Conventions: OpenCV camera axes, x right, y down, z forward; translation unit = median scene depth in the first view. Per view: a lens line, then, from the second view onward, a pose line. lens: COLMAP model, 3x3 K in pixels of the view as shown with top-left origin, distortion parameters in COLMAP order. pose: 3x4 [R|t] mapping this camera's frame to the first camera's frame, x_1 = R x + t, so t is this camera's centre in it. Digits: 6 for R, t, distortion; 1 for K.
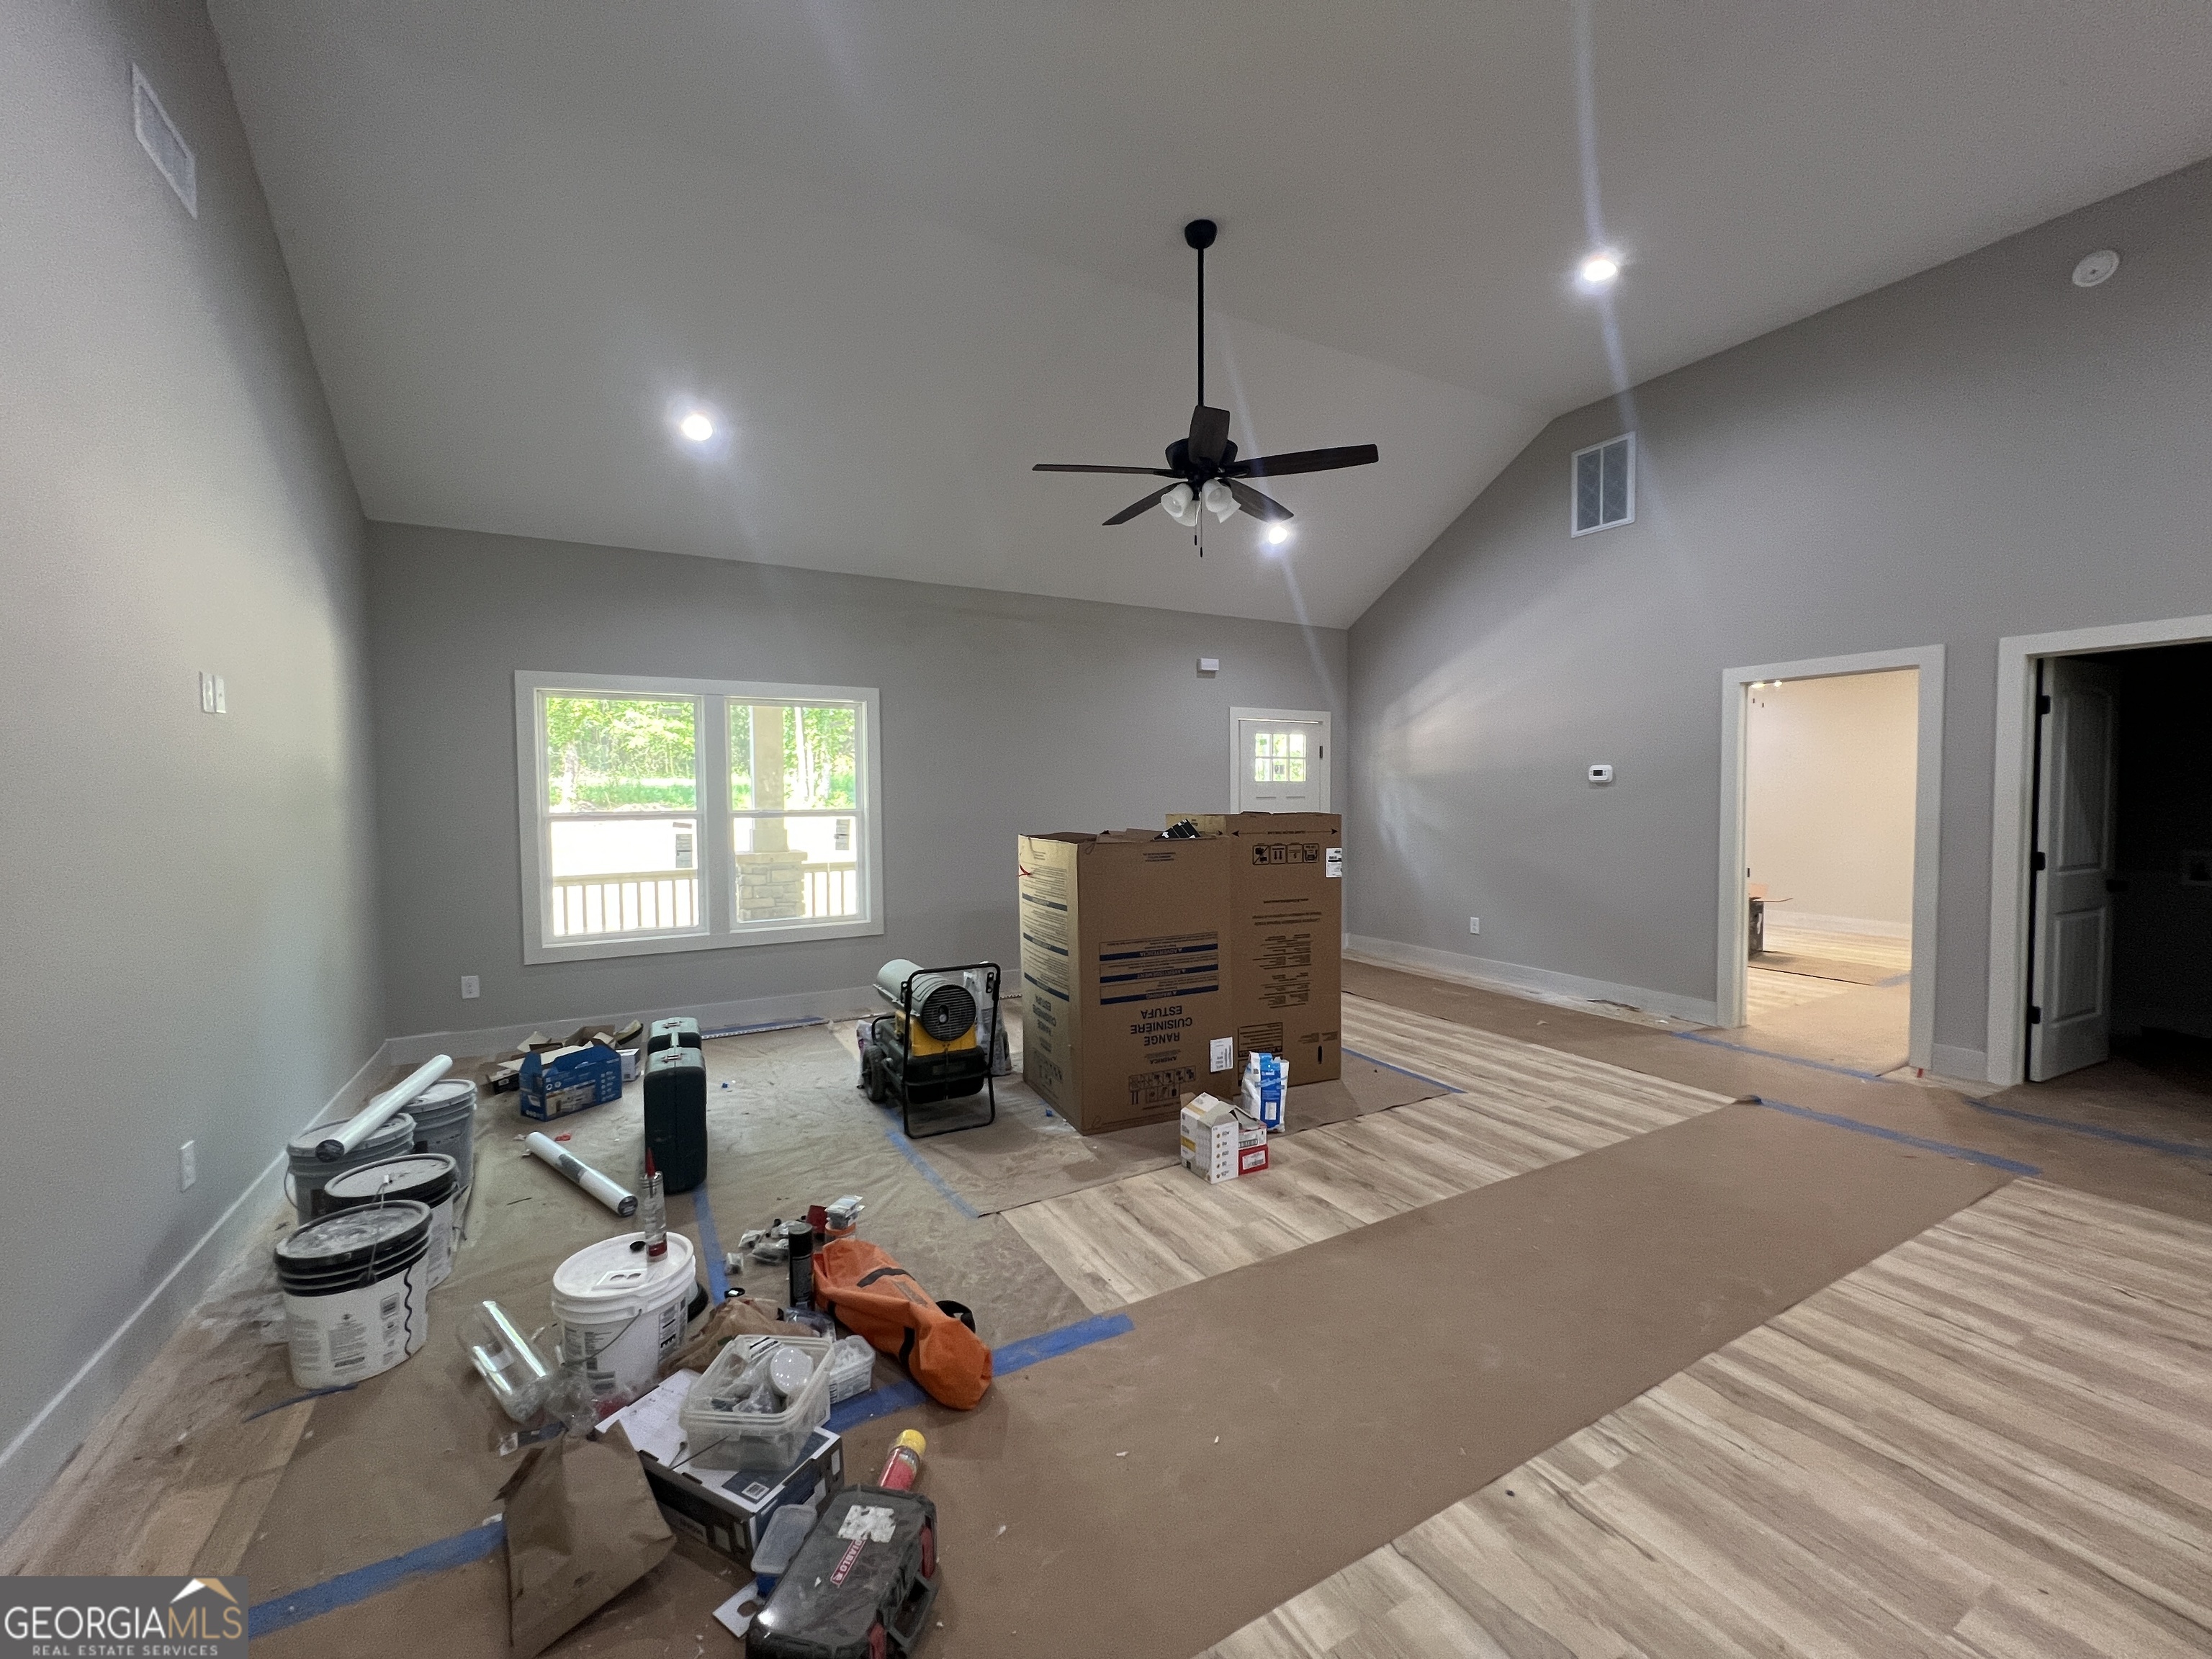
lens RADIAL K [[883.5, 0, 1102.2], [0, 883.5, 825.3], [0, 0, 1]] dist [-0.001411, -0.000002]
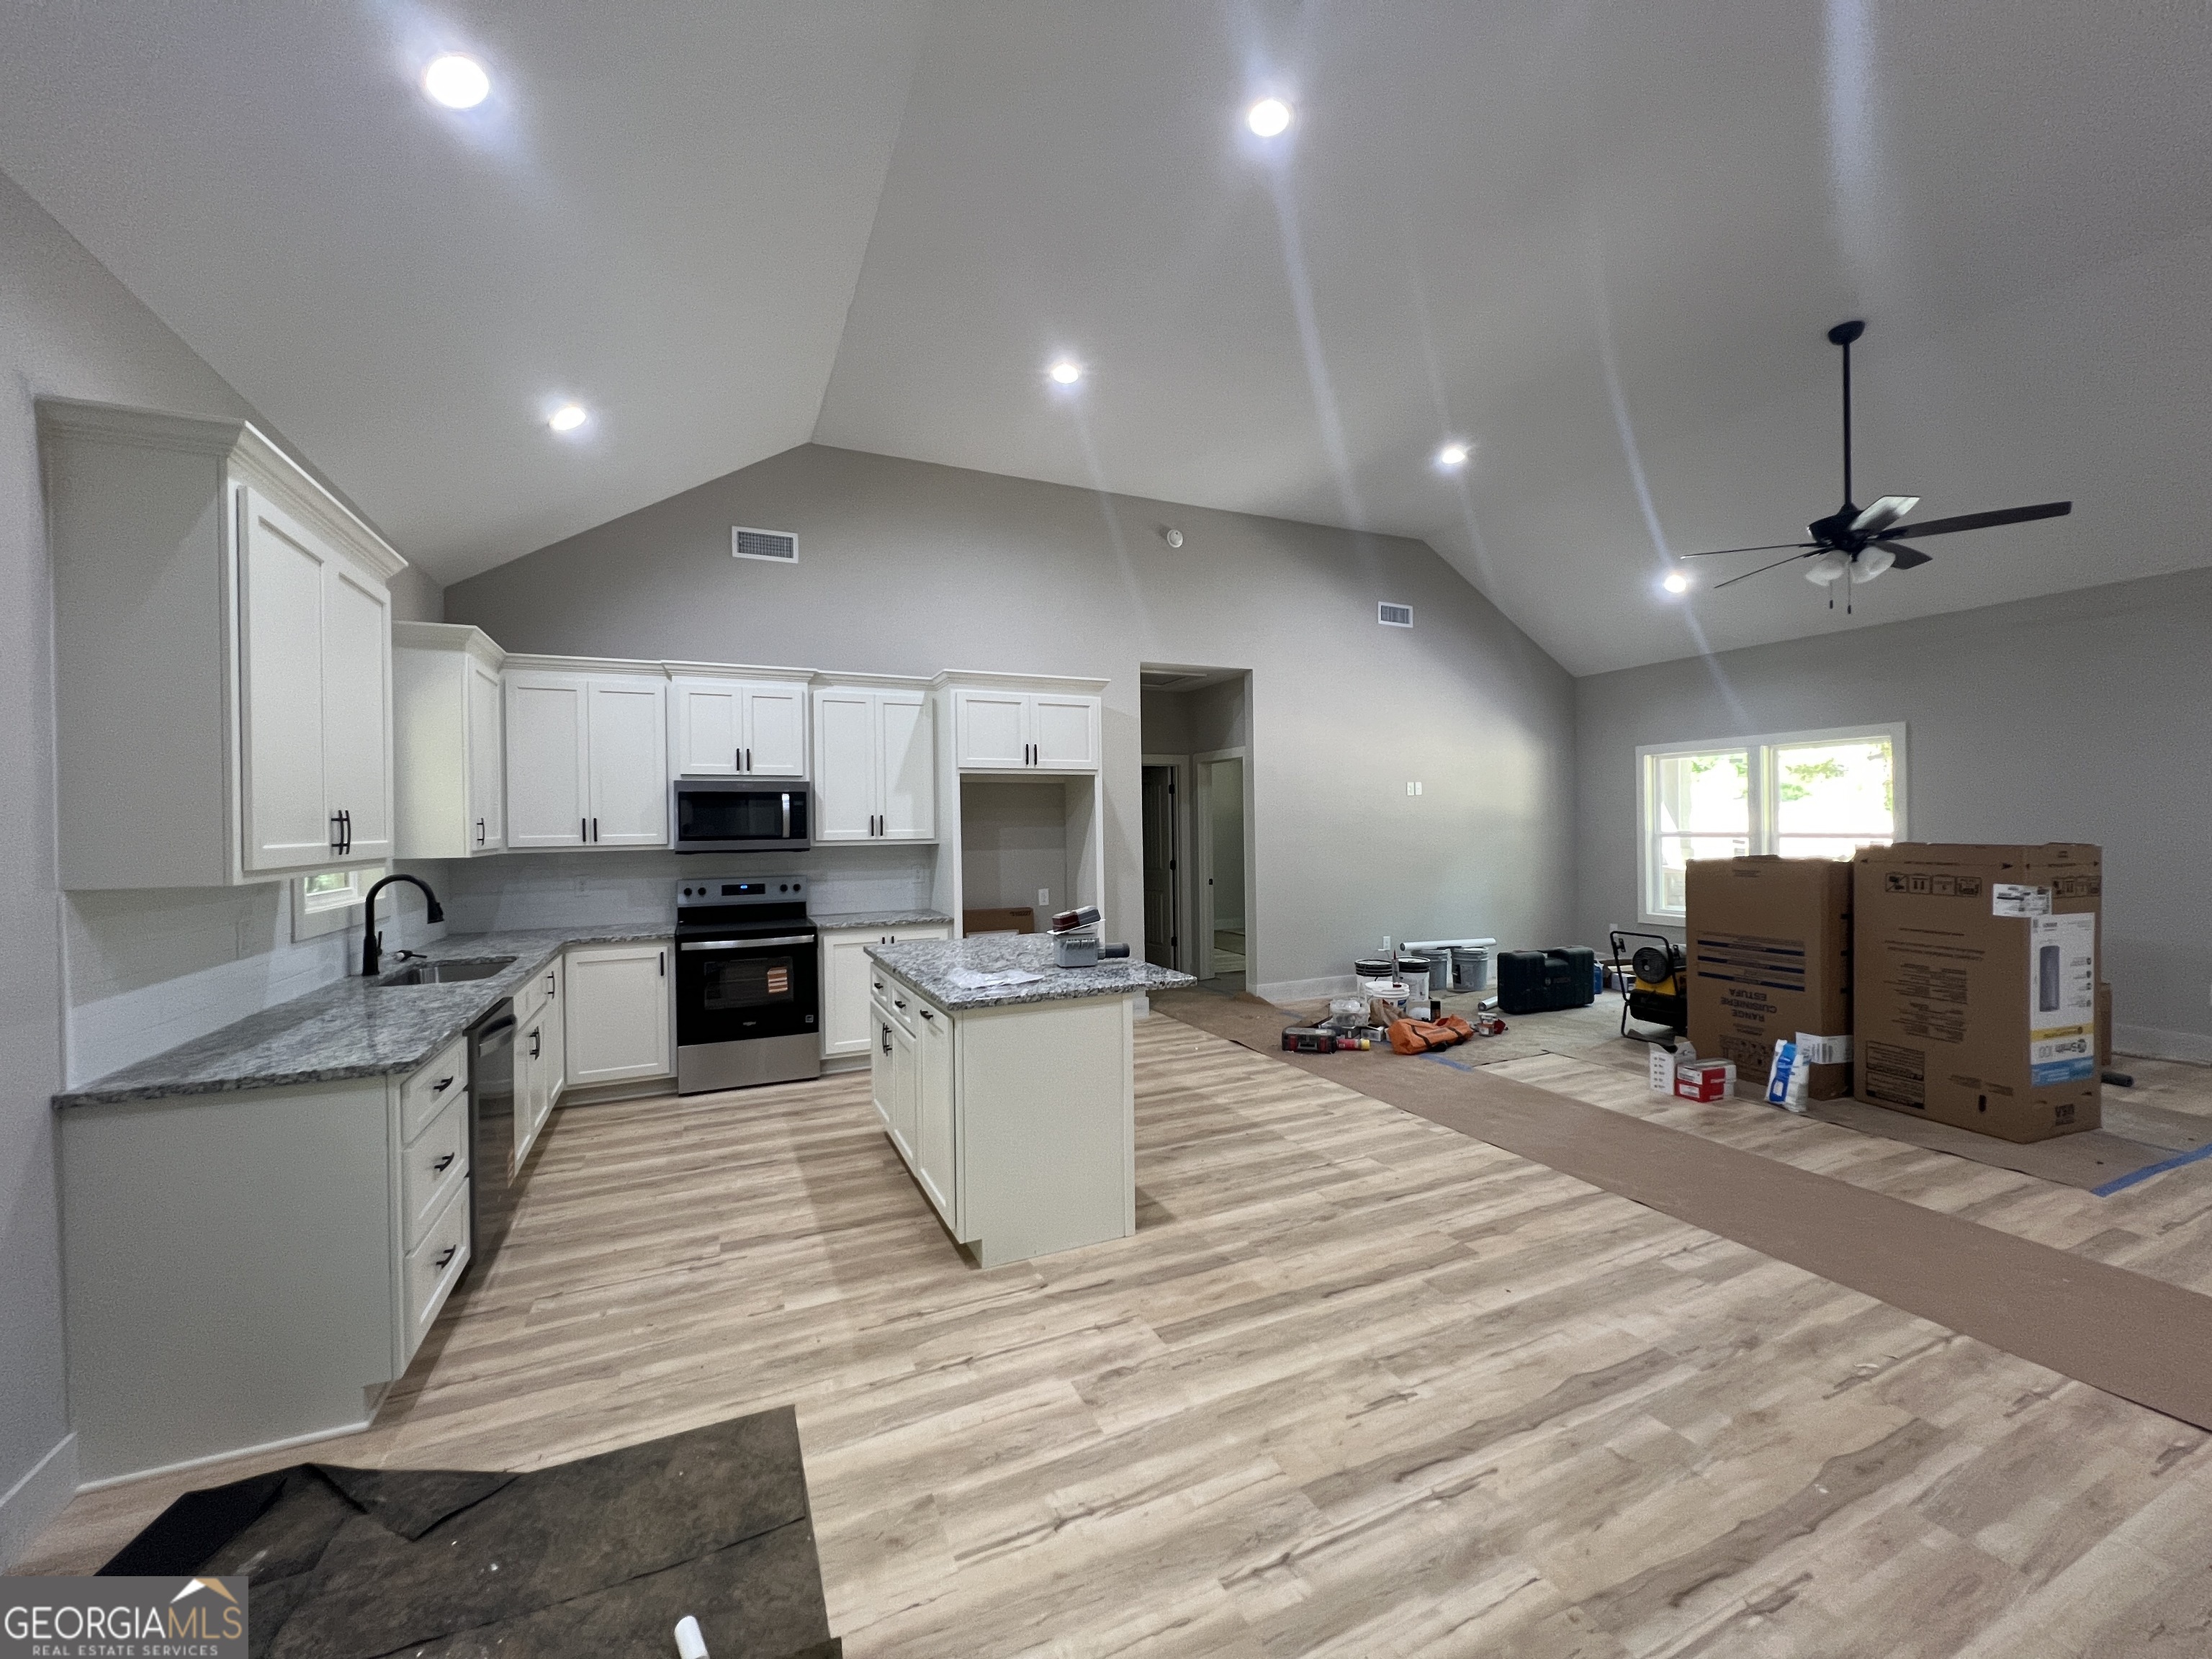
lens RADIAL K [[883.5, 0, 1102.2], [0, 883.5, 825.3], [0, 0, 1]] dist [-0.001411, -0.000002]
pose [[-0.079930, 0.009832, -0.996752, 1.392846], [-0.021764, 0.999696, 0.011606, -0.028377], [0.996563, 0.022621, -0.079691, 0.158073]]
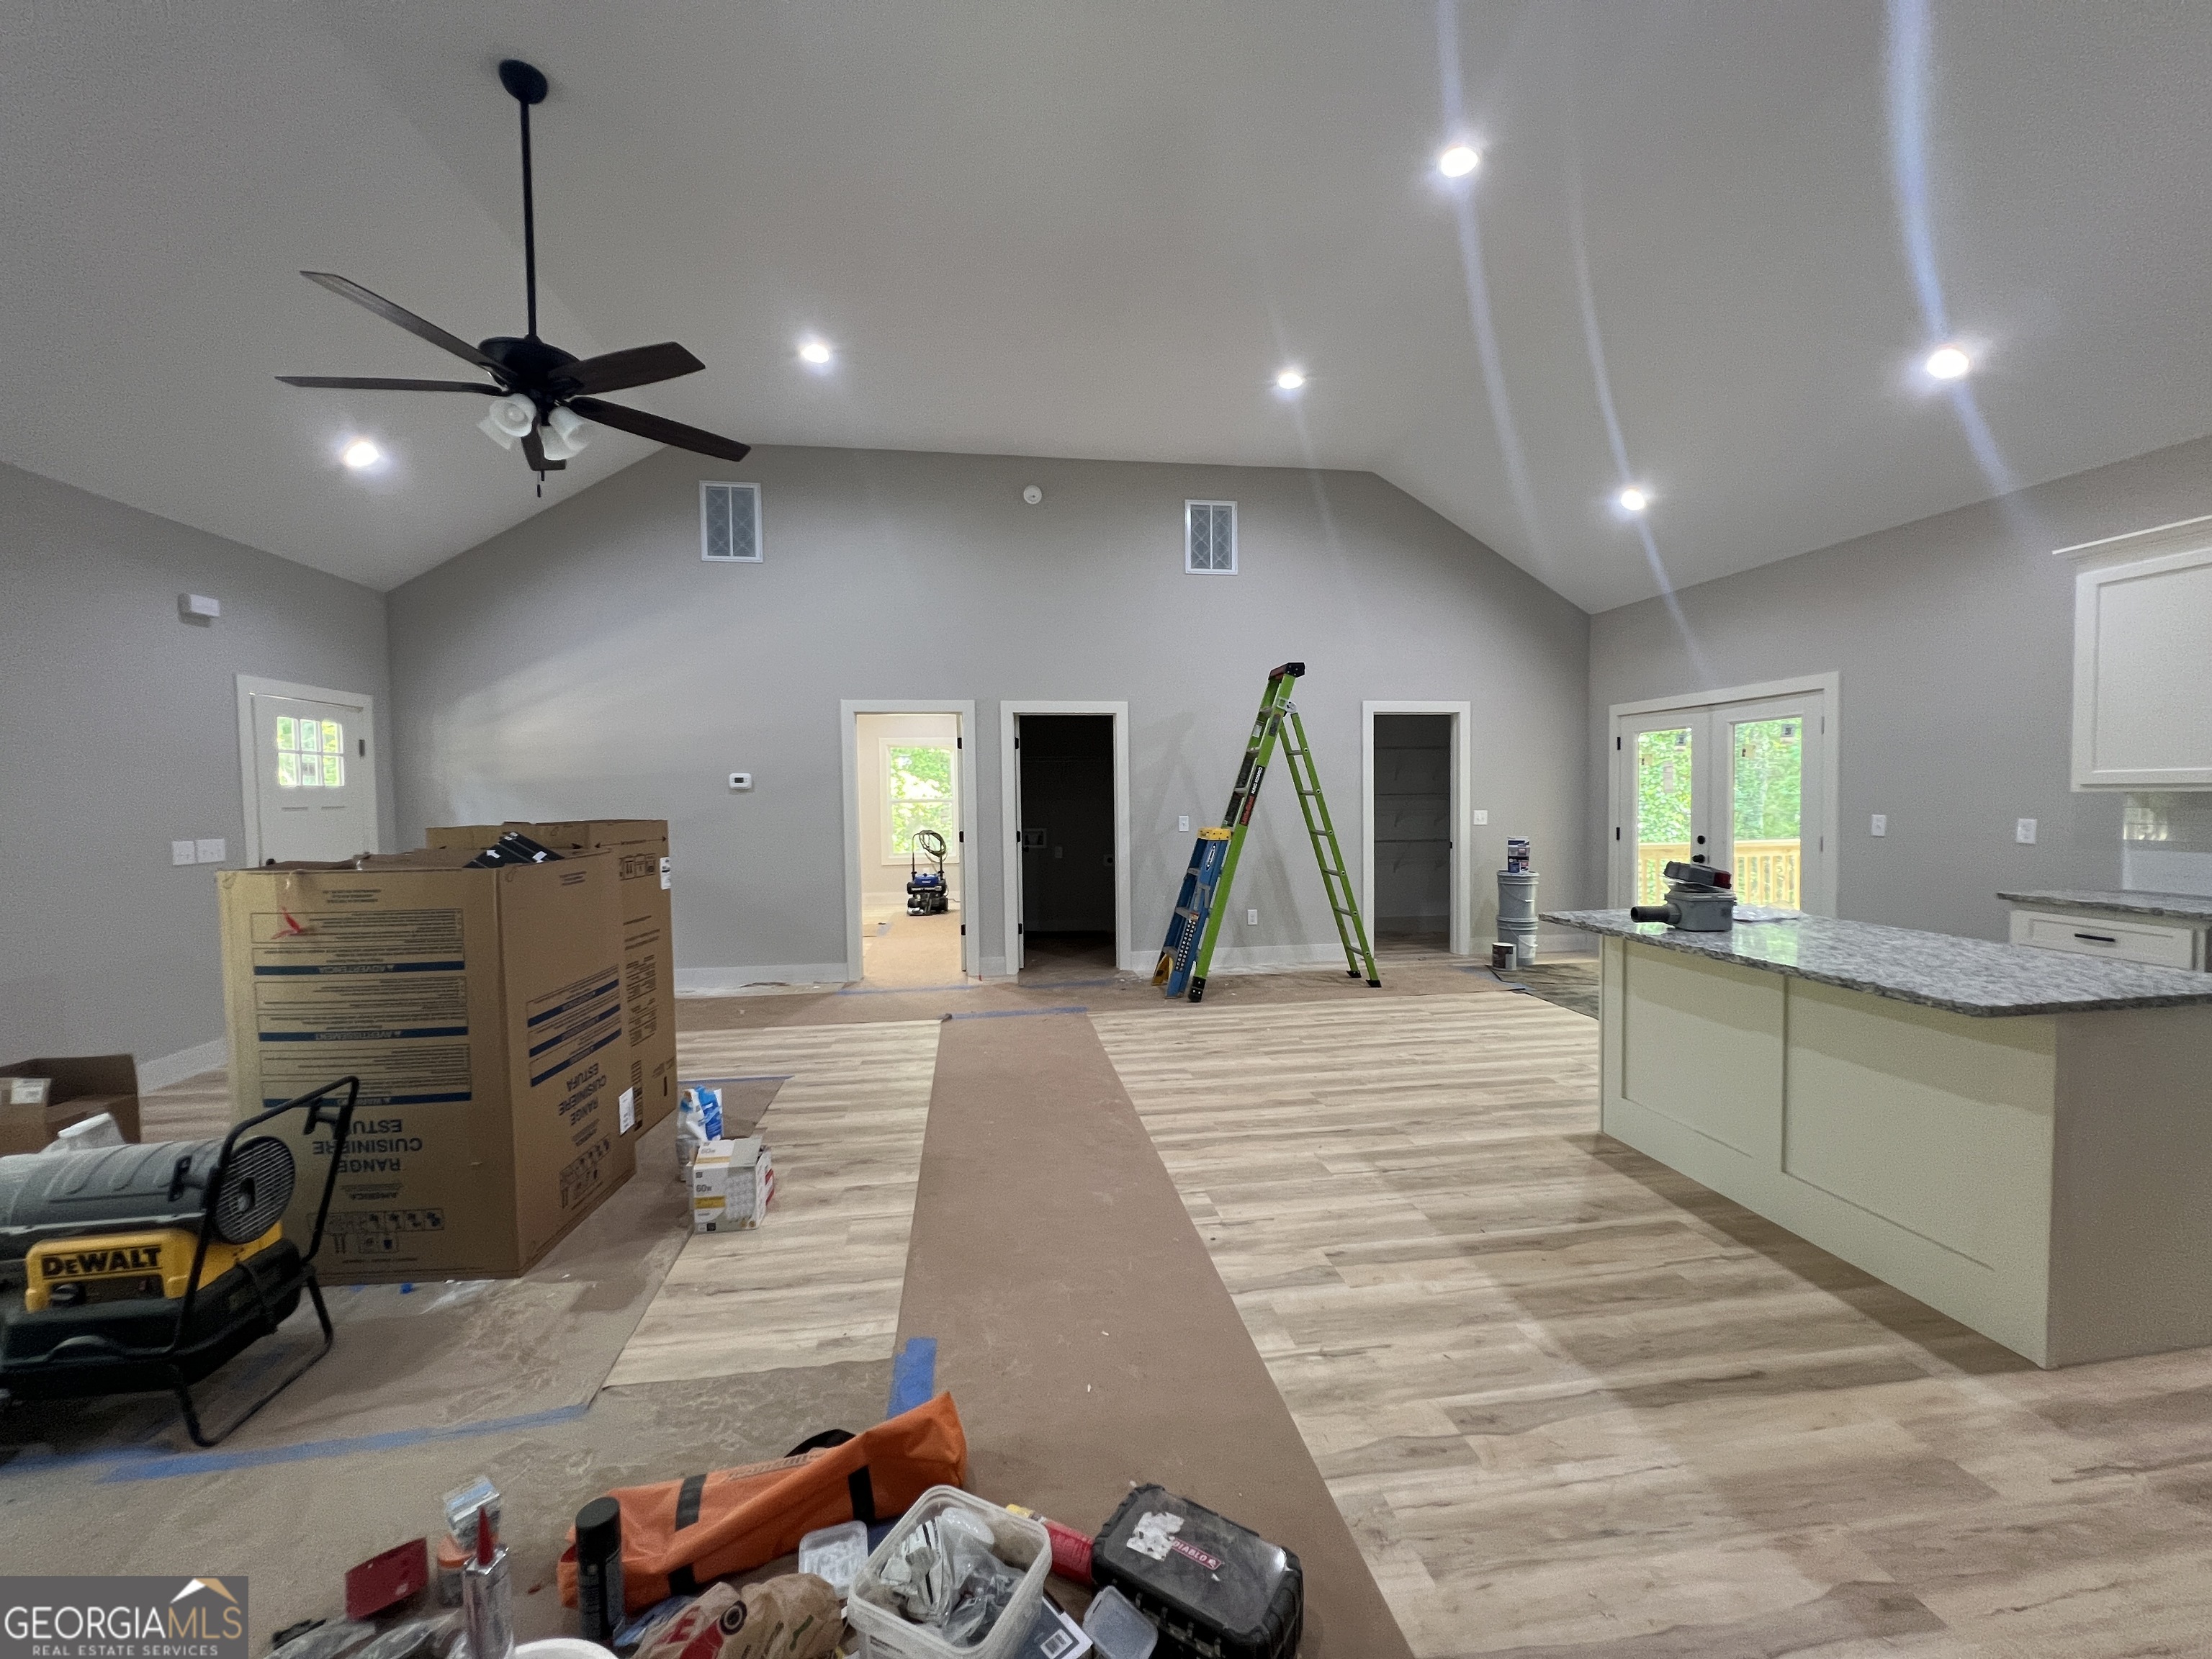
lens RADIAL K [[883.5, 0, 1102.2], [0, 883.5, 825.3], [0, 0, 1]] dist [-0.001411, -0.000002]
pose [[0.351654, -0.032235, 0.935575, -0.484483], [0.044038, 0.998870, 0.017863, -0.003978], [-0.935094, 0.034919, 0.352676, 0.282846]]
